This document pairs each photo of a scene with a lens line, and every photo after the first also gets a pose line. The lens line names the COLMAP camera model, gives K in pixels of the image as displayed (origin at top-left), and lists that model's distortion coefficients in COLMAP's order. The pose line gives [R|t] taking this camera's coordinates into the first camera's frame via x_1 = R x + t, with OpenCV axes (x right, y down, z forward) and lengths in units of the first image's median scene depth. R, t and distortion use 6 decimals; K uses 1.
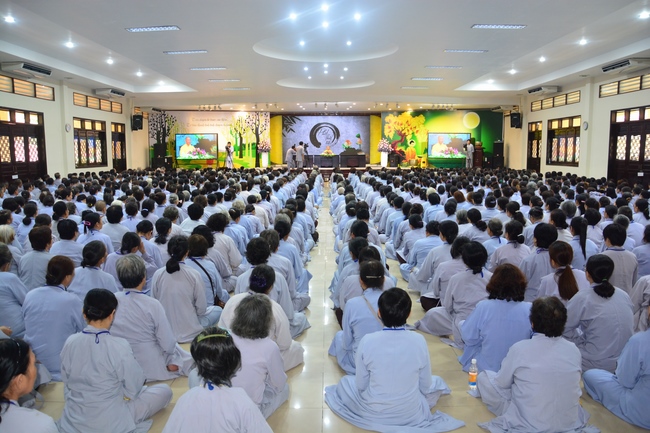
lens RADIAL K [[513.5, 0, 327.1], [0, 513.5, 214.2], [0, 0, 1]] dist [-0.113897, 0.056709]
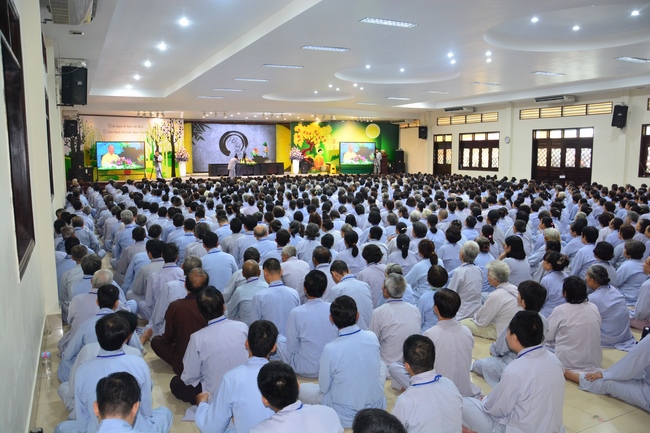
lens RADIAL K [[513.5, 0, 325.7], [0, 513.5, 218.7], [0, 0, 1]] dist [-0.113897, 0.056709]
pose [[0.899608, -0.054972, 0.433225, -0.334709], [0.053996, 0.998435, 0.014565, -0.011515], [-0.433348, 0.010290, 0.901168, 0.012945]]
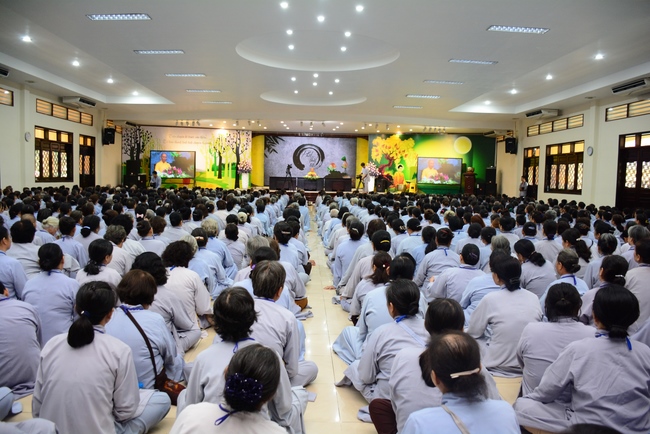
lens RADIAL K [[513.5, 0, 326.6], [0, 513.5, 214.2], [0, 0, 1]] dist [-0.113897, 0.056709]
pose [[0.998929, 0.024249, 0.039418, -0.007862], [-0.022194, 0.998414, -0.051747, 0.000654], [-0.040610, 0.050817, 0.997882, 0.060882]]
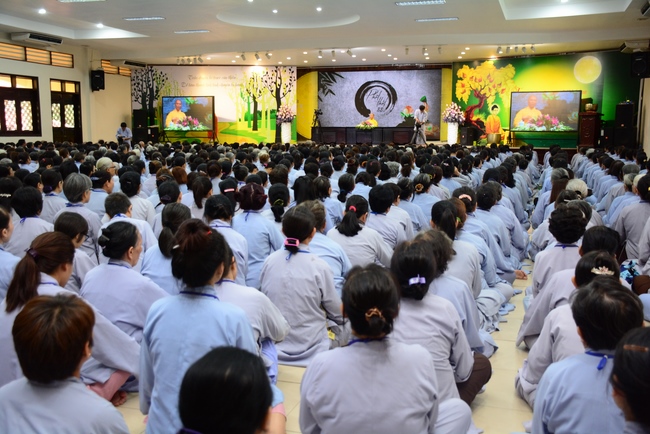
lens RADIAL K [[704.9, 0, 321.5], [0, 704.9, 221.9], [0, 0, 1]] dist [0.044963, 0.000000]
pose [[0.956405, 0.042358, -0.288955, 0.244210], [-0.039946, 0.999100, 0.014245, 0.003124], [0.289299, -0.002081, 0.957237, 0.066412]]
